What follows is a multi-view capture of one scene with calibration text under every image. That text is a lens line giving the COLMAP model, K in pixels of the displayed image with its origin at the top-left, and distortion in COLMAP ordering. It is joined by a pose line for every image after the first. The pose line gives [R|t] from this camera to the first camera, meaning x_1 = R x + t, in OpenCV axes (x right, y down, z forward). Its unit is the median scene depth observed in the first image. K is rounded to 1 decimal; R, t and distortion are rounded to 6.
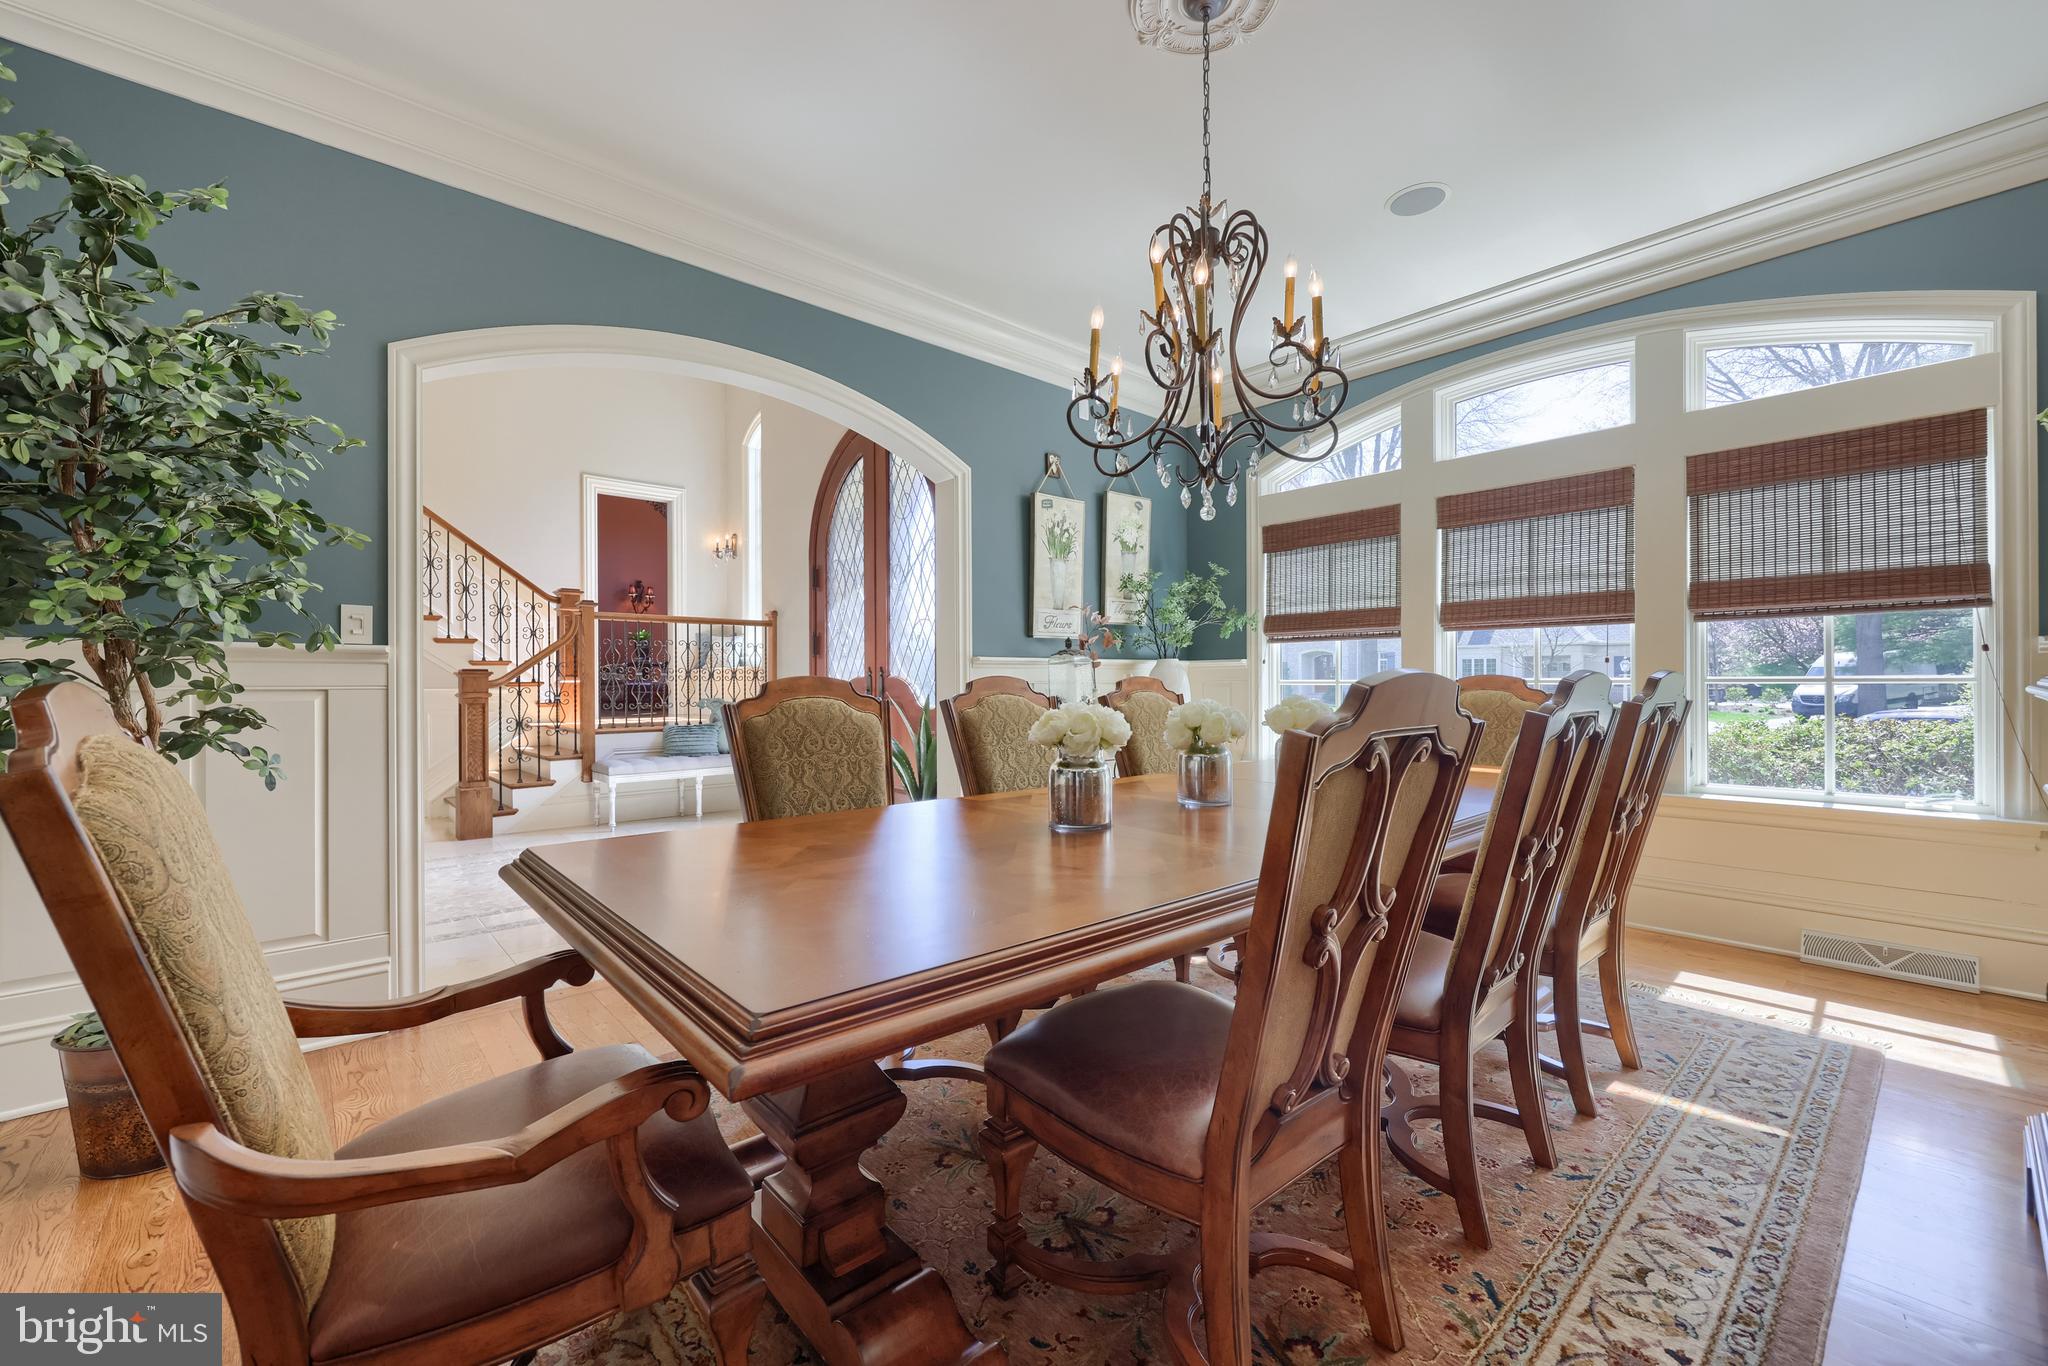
lens RADIAL K [[825.4, 0, 1009.5], [0, 825.4, 675.7], [0, 0, 1]] dist [0.000084, 0.000178]
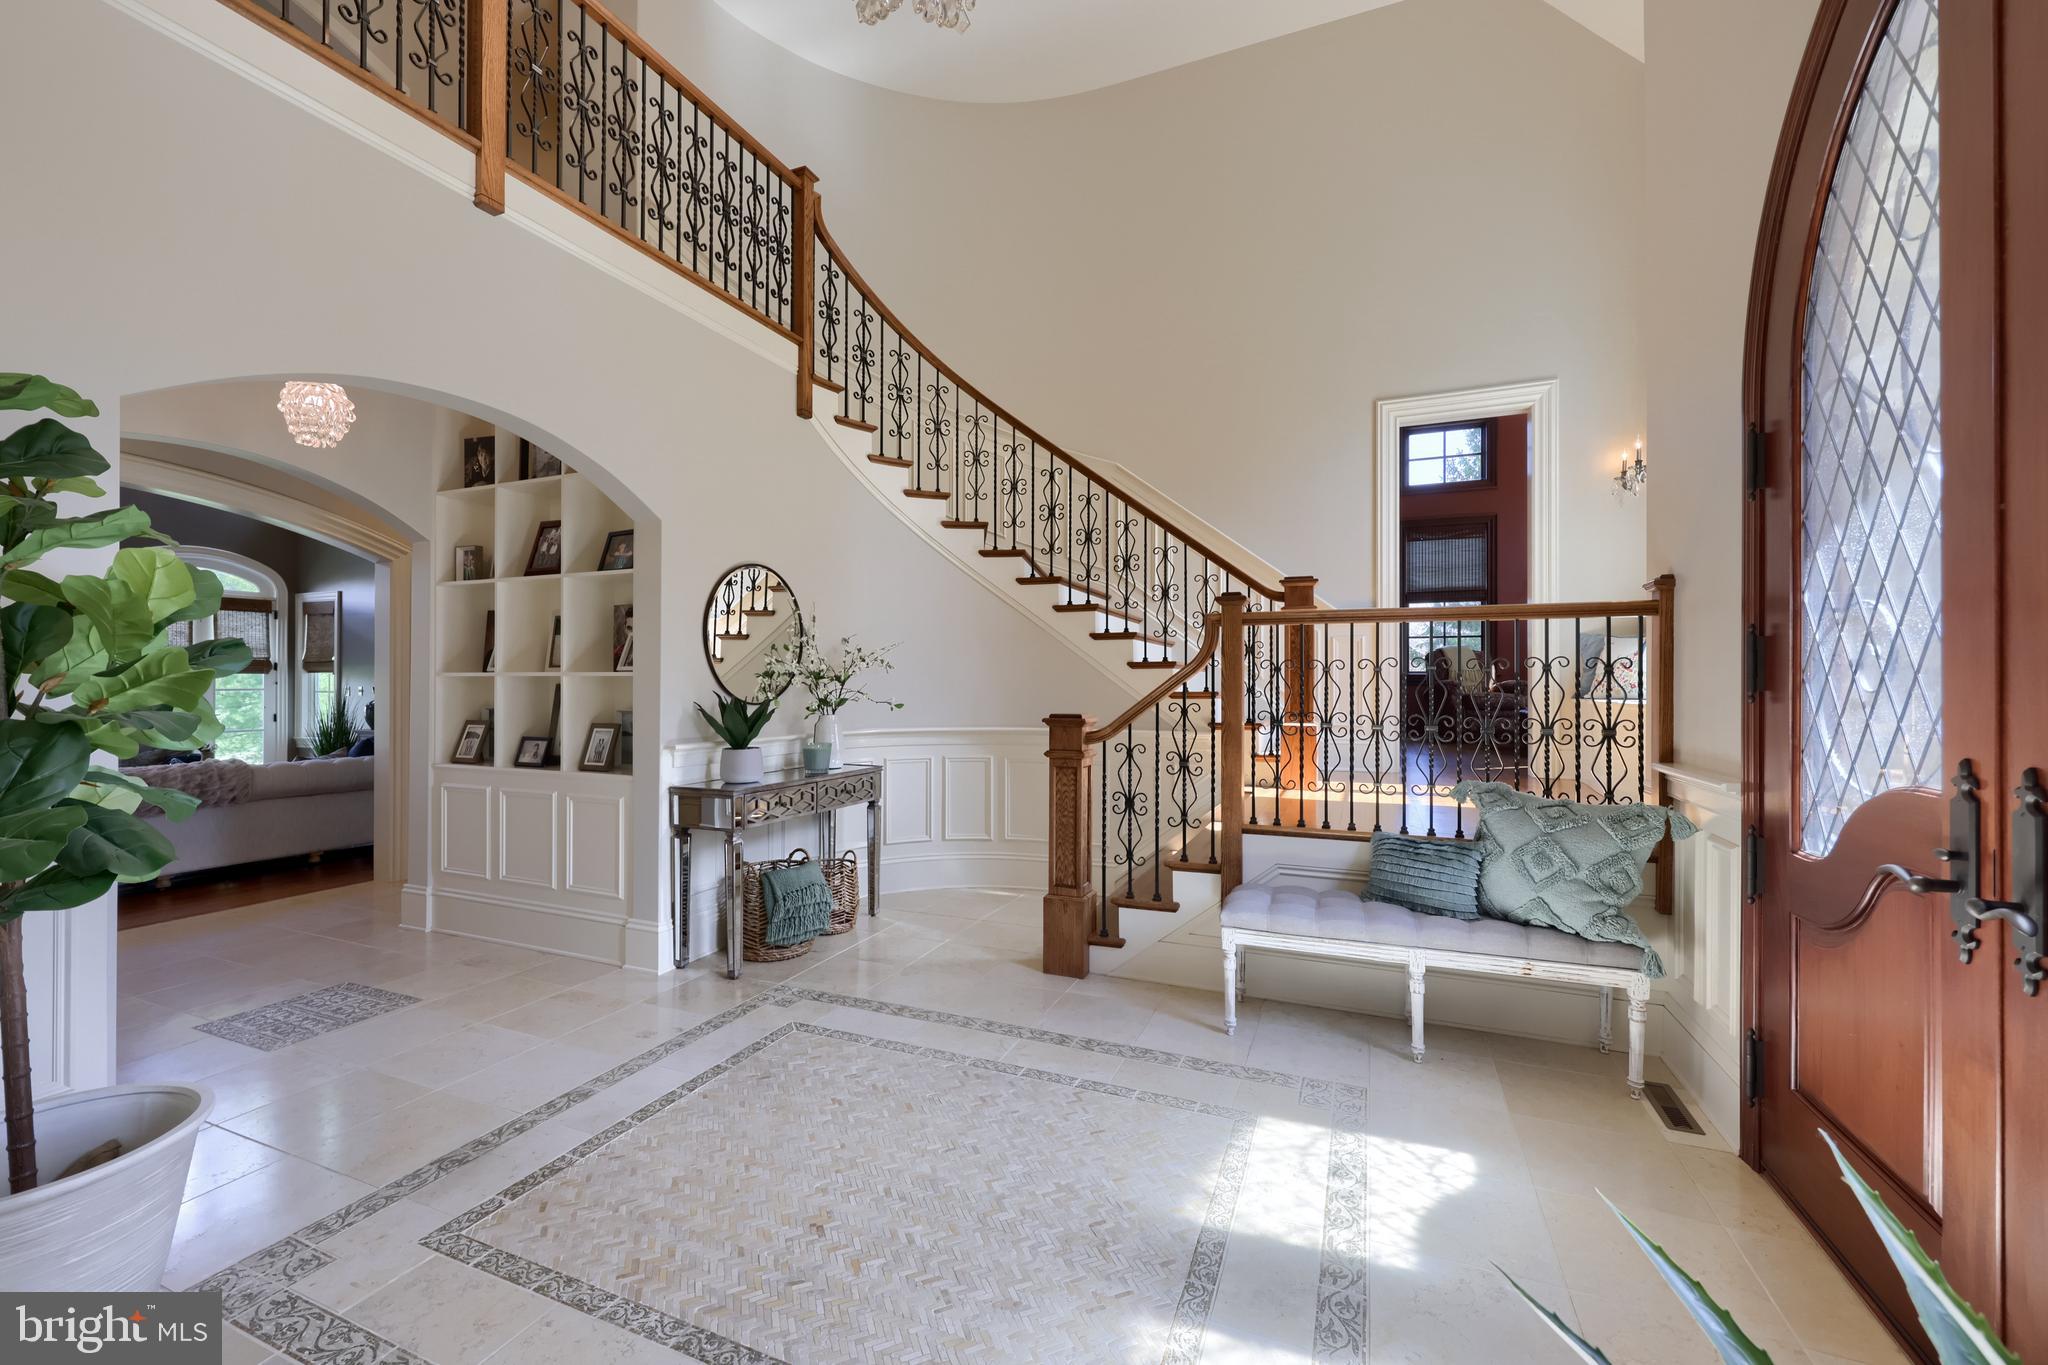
lens RADIAL K [[825.4, 0, 1025.6], [0, 825.4, 680.8], [0, 0, 1]] dist [0.000084, 0.000178]
pose [[0.440781, 0.005122, -0.897600, -0.073579], [-0.000609, 0.999985, 0.005407, -0.035204], [0.897614, -0.001836, 0.440778, 0.649689]]
